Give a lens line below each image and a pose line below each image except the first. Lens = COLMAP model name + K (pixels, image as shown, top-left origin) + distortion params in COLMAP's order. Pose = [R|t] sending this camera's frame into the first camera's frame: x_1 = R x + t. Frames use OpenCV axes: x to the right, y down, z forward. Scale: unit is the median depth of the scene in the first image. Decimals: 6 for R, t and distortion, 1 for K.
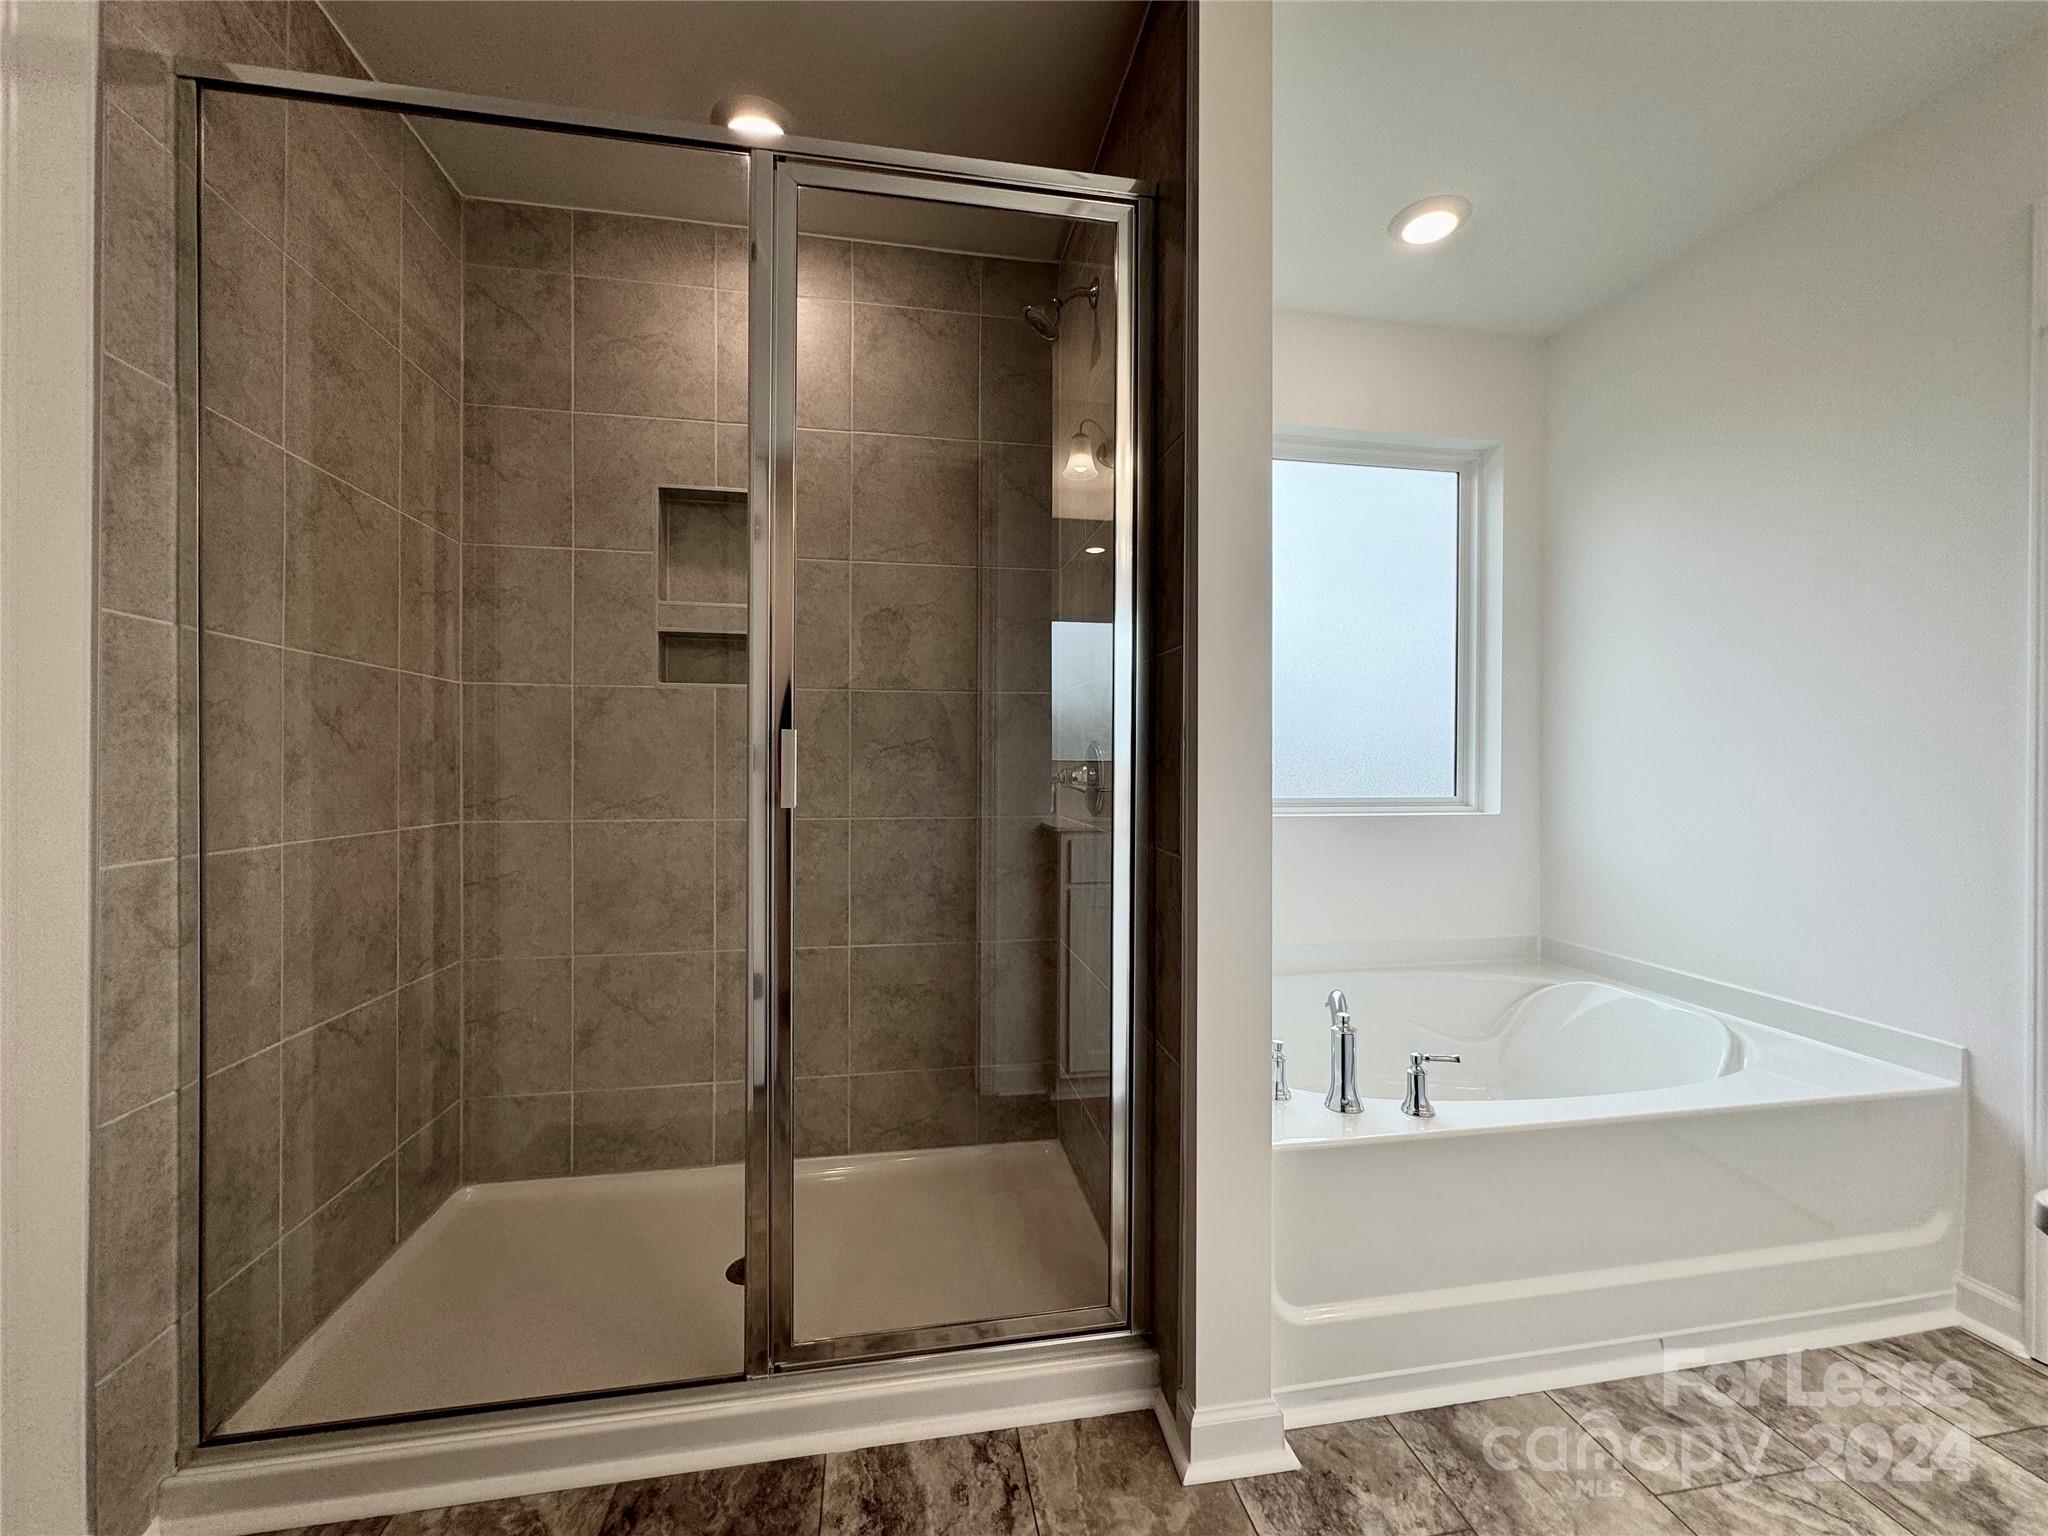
lens RADIAL K [[816.5, 0, 1021.8], [0, 816.5, 768.4], [0, 0, 1]] dist [-0.001141, 0.000350]
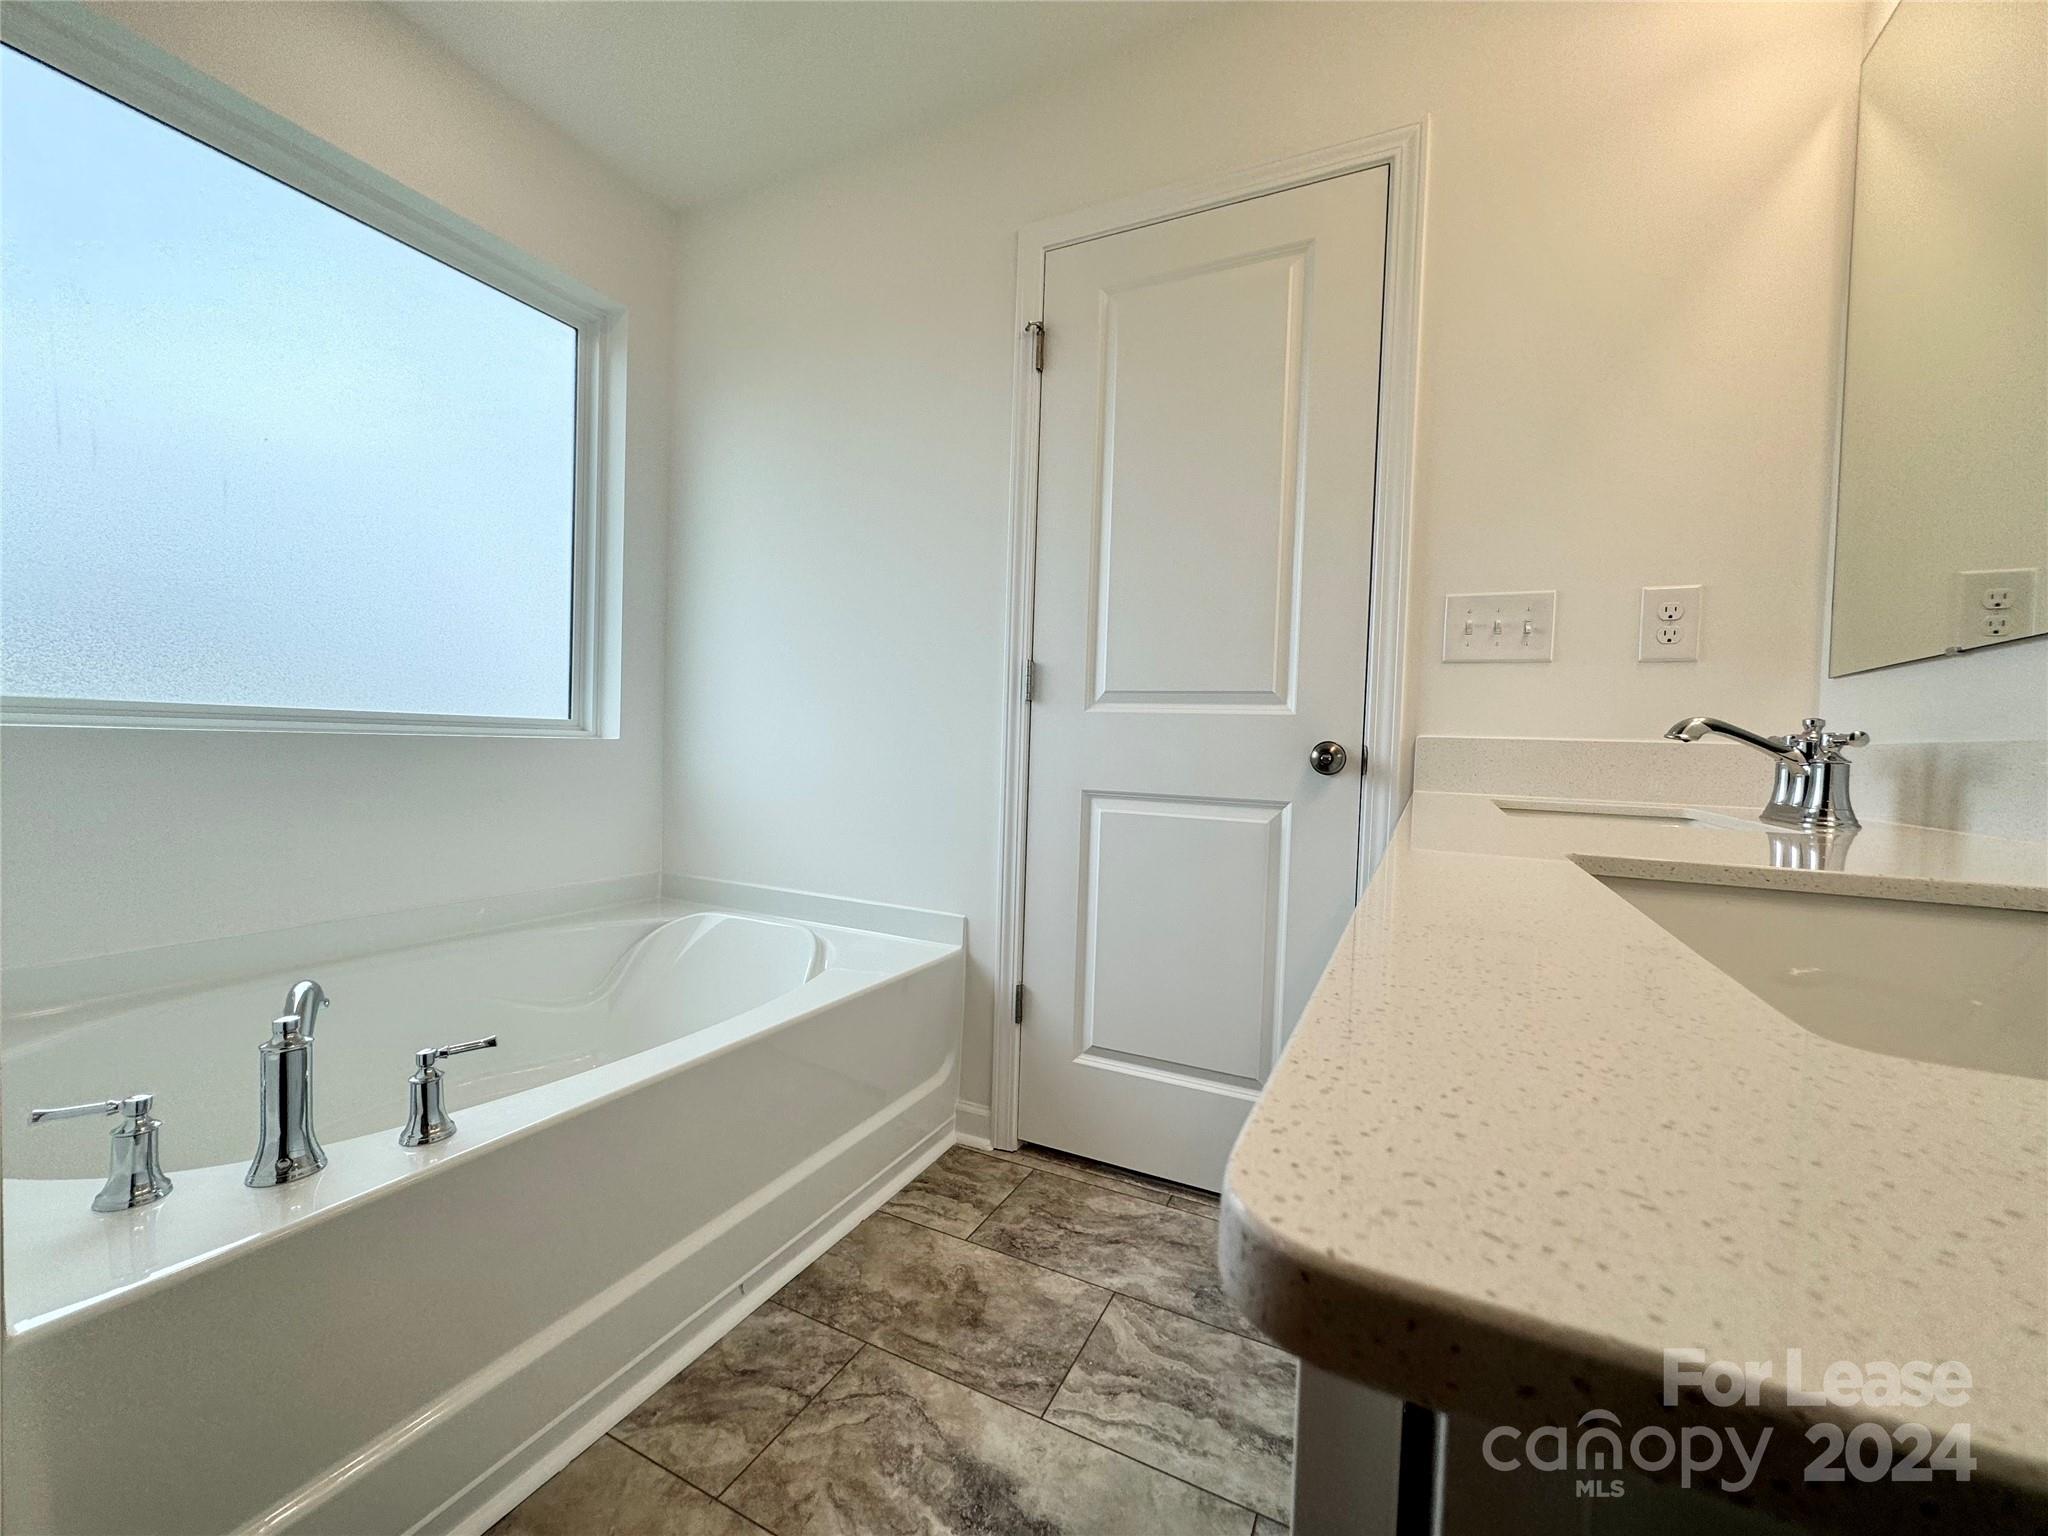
lens RADIAL K [[816.5, 0, 1021.8], [0, 816.5, 768.4], [0, 0, 1]] dist [-0.001141, 0.000350]
pose [[0.595306, -0.008549, 0.803454, 0.241335], [-0.025086, 0.999258, 0.029219, 0.089121], [-0.803108, -0.037550, 0.594649, 0.226485]]
